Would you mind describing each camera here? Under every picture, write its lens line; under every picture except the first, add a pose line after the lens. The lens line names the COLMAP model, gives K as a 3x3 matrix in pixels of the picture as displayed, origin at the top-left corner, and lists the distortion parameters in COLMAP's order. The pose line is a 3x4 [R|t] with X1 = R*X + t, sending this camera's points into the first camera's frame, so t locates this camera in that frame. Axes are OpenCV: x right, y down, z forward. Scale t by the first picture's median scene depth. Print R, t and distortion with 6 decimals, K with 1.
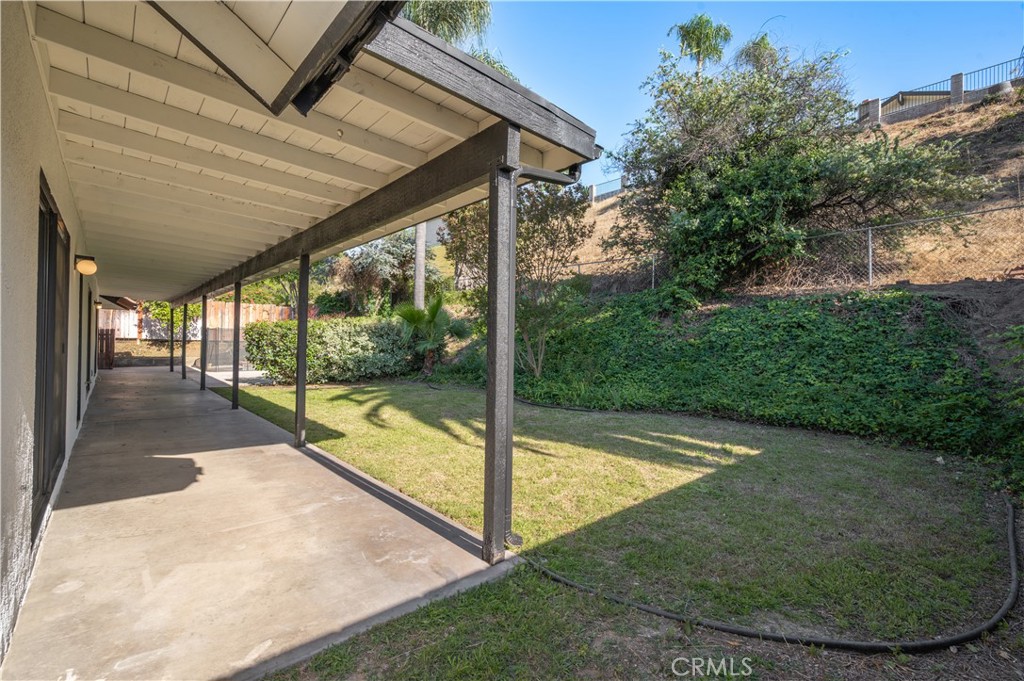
lens RADIAL K [[467.5, 0, 531.8], [0, 467.5, 338.7], [0, 0, 1]] dist [0.003850, -0.000813]
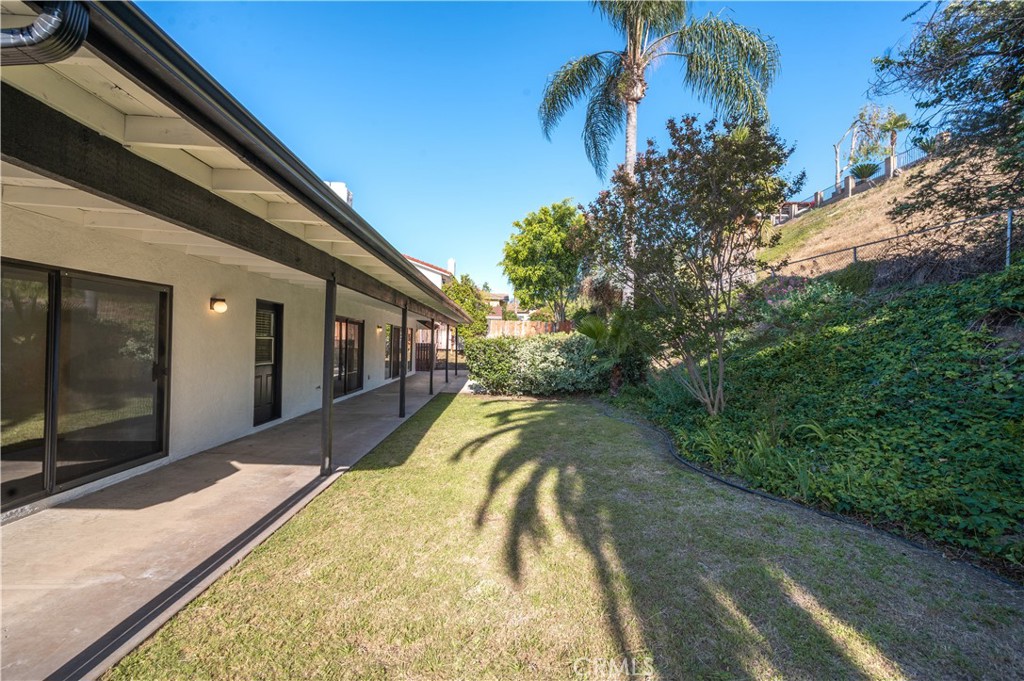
lens RADIAL K [[420.2, 0, 501.9], [0, 420.2, 338.6], [0, 0, 1]] dist [0.001853, -0.000580]
pose [[0.742282, -0.009282, -0.670024, 0.163784], [-0.002625, 0.999856, -0.016760, -0.018425], [0.670083, 0.014199, 0.742151, 0.257825]]
